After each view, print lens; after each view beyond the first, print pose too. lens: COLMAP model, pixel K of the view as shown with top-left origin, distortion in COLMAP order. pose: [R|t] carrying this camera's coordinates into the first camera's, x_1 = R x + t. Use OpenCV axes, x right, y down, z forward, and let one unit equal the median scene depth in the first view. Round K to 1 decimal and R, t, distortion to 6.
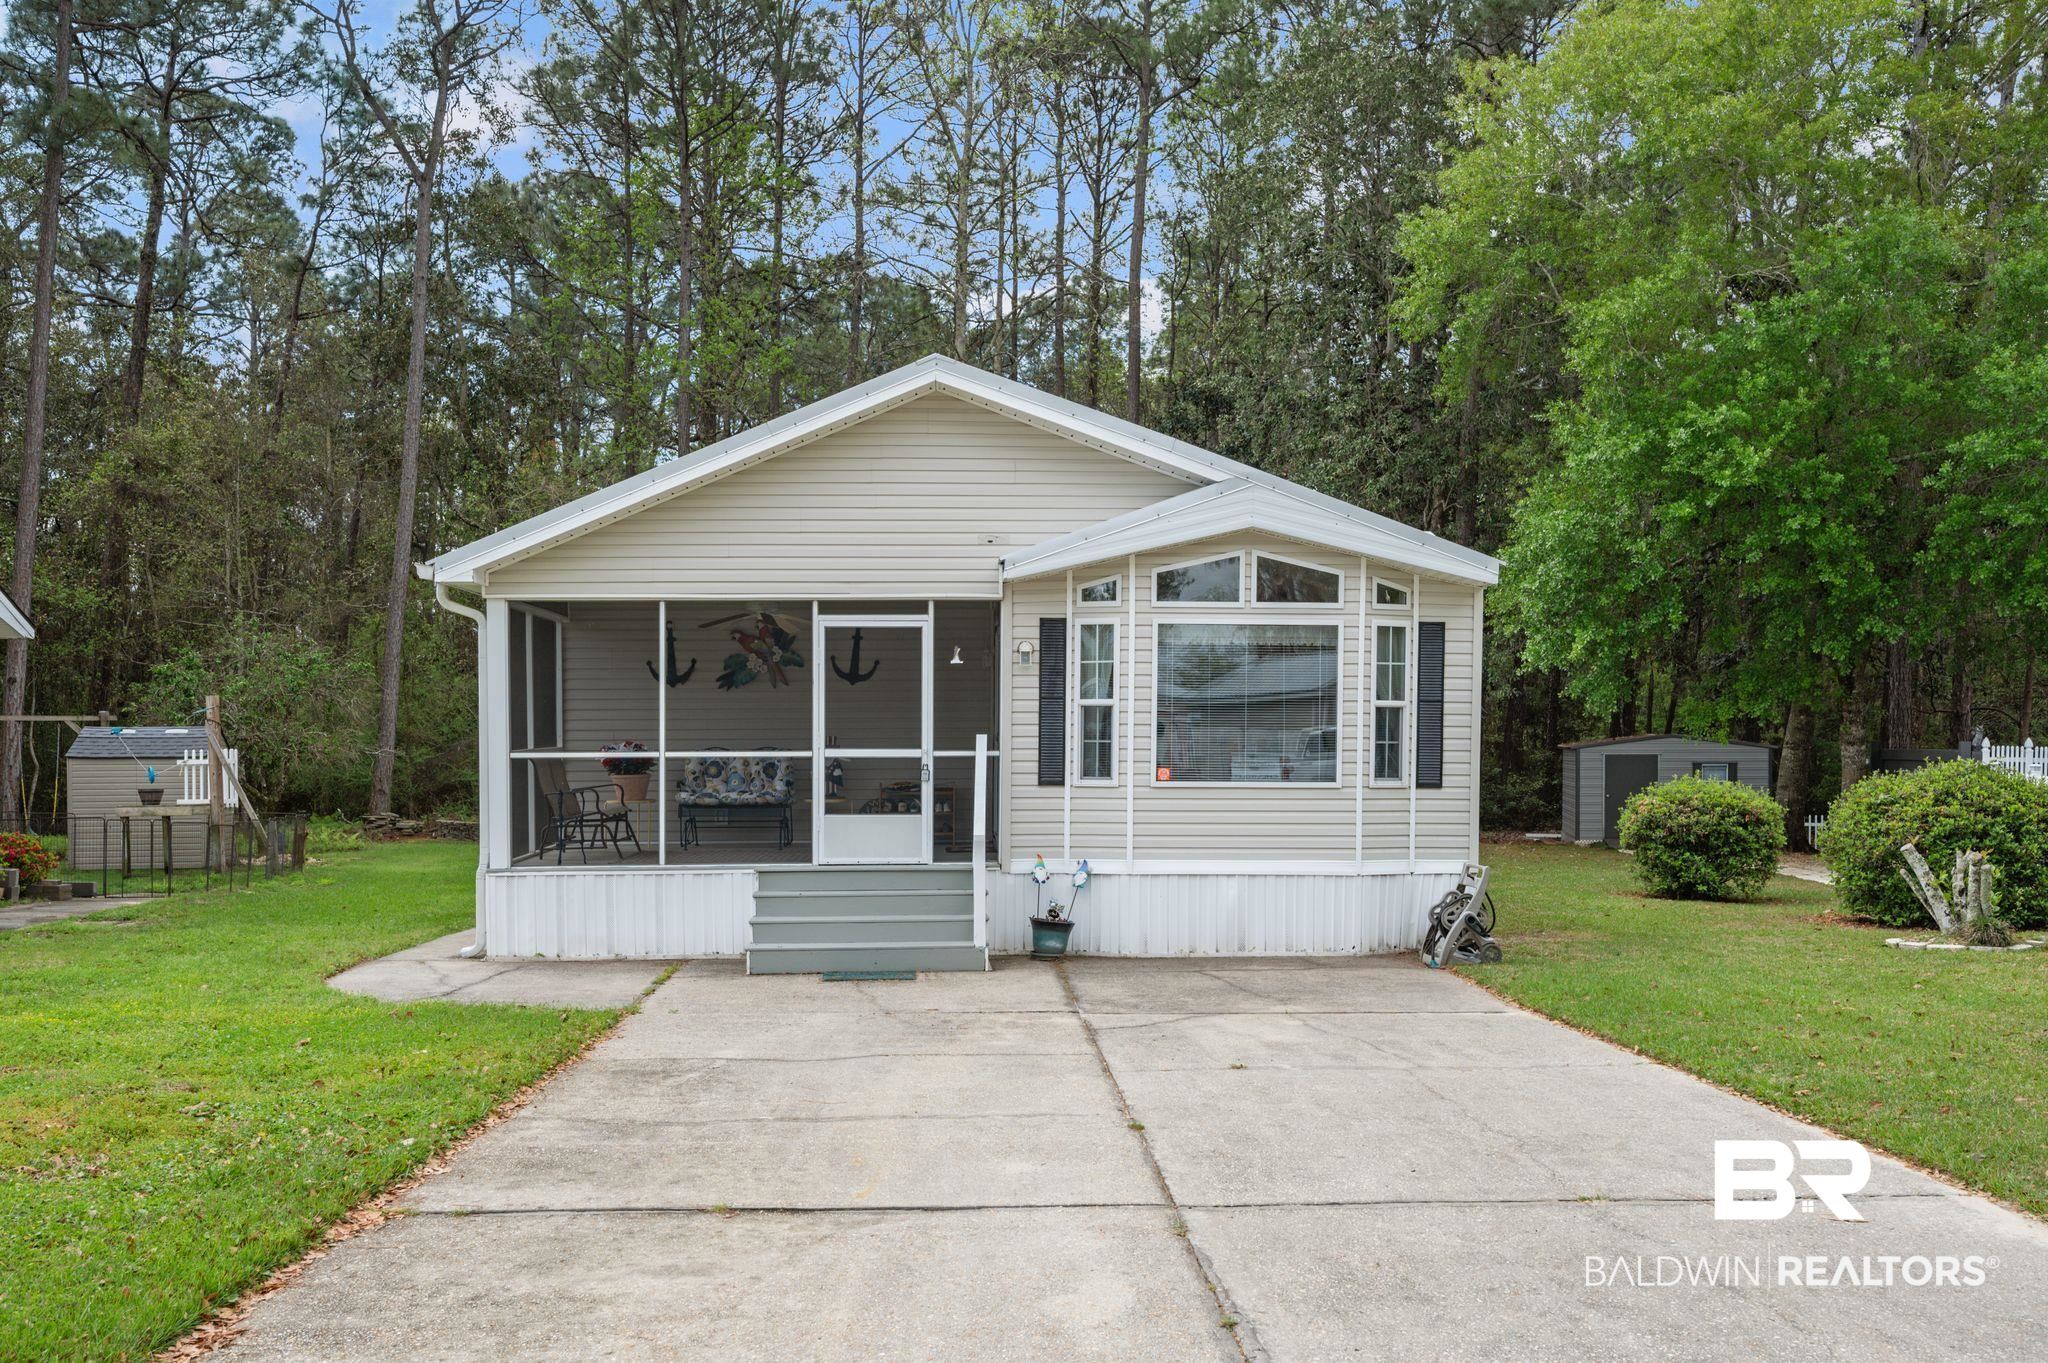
lens RADIAL K [[1789.8, 0, 1054.0], [0, 1789.8, 772.4], [0, 0, 1]] dist [0.003500, 0.004931]
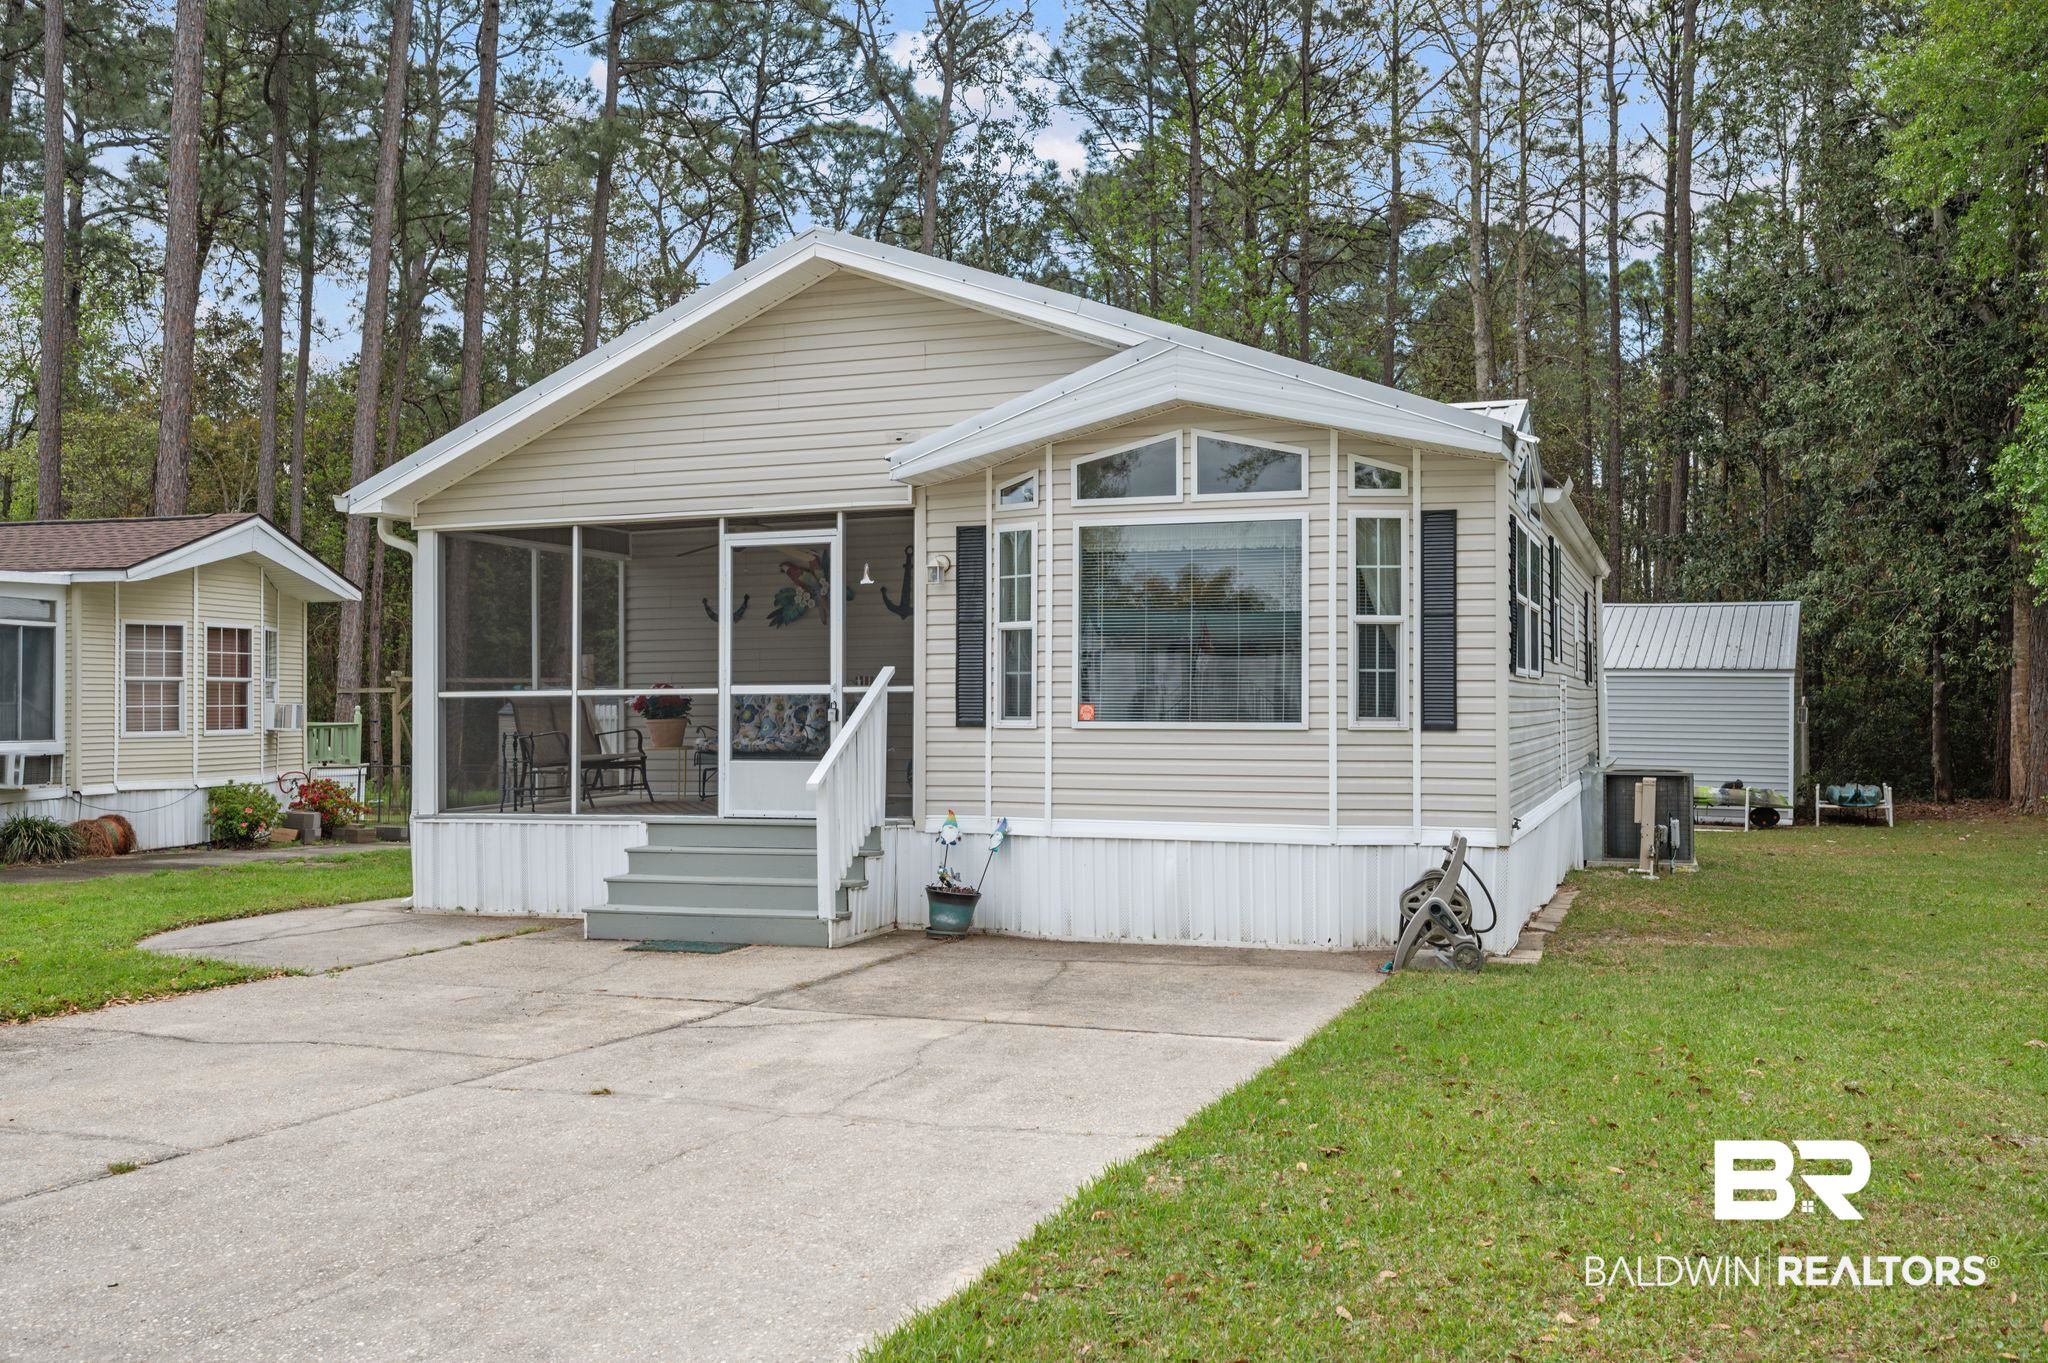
lens RADIAL K [[1789.8, 0, 1036.1], [0, 1789.8, 661.9], [0, 0, 1]] dist [0.003500, 0.004931]
pose [[0.924611, -0.013519, -0.380673, 0.344629], [-0.003767, 0.998997, -0.044629, 0.014107], [0.380894, 0.042698, 0.923632, 0.245442]]
